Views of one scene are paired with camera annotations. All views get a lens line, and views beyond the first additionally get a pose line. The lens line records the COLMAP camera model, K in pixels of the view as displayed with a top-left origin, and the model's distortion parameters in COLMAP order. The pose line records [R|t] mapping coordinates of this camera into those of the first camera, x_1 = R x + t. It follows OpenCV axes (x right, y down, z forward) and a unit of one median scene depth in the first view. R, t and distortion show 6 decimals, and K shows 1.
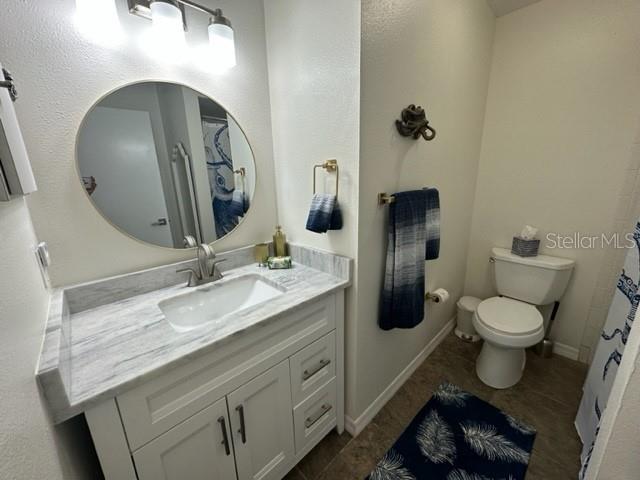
lens RADIAL K [[254.0, 0, 318.0], [0, 254.0, 240.3], [0, 0, 1]] dist [-0.004161, 0.000989]
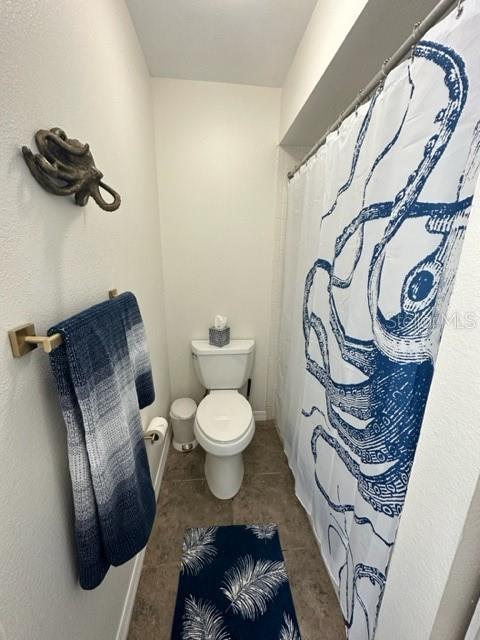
lens RADIAL K [[254.0, 0, 238.7], [0, 254.0, 317.7], [0, 0, 1]] dist [-0.004161, 0.000989]
pose [[0.607077, -0.166093, 0.777091, 0.150394], [0.169136, 0.982512, 0.077867, -0.168054], [-0.776434, 0.084163, 0.624553, 0.473283]]
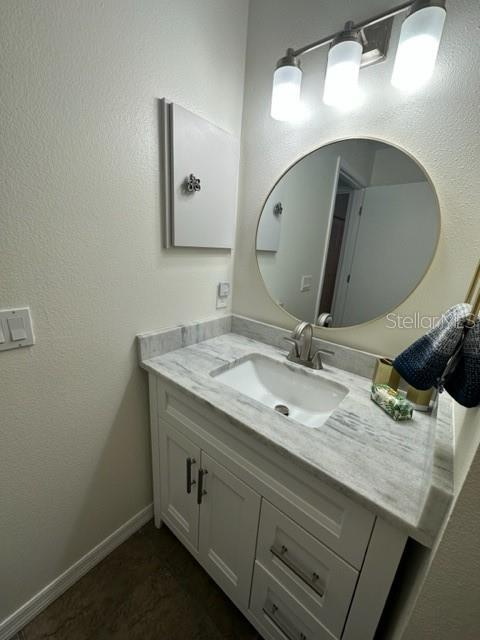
lens RADIAL K [[254.0, 0, 240.0], [0, 254.0, 319.5], [0, 0, 1]] dist [-0.004161, 0.000989]
pose [[0.126687, 0.312151, -0.941548, 0.343382], [-0.312184, 0.913509, 0.260850, -0.148080], [0.941537, 0.260890, 0.213178, 0.553007]]
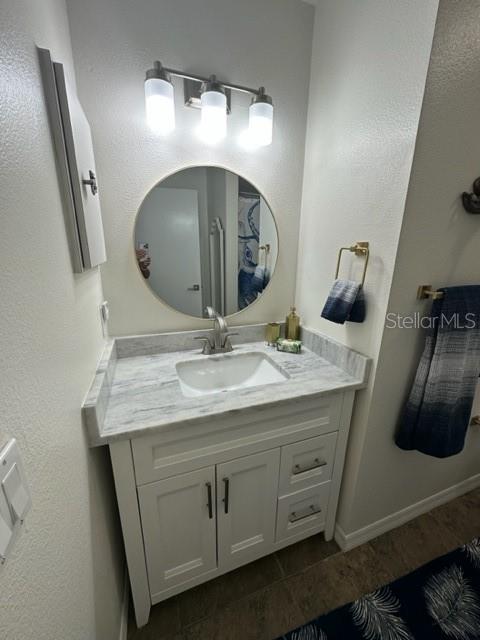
lens RADIAL K [[254.0, 0, 241.2], [0, 254.0, 319.5], [0, 0, 1]] dist [-0.004161, 0.000989]
pose [[0.919028, 0.144360, -0.366807, 0.026077], [-0.134152, 0.989525, 0.053321, -0.042802], [0.370662, 0.000205, 0.928768, 0.036580]]
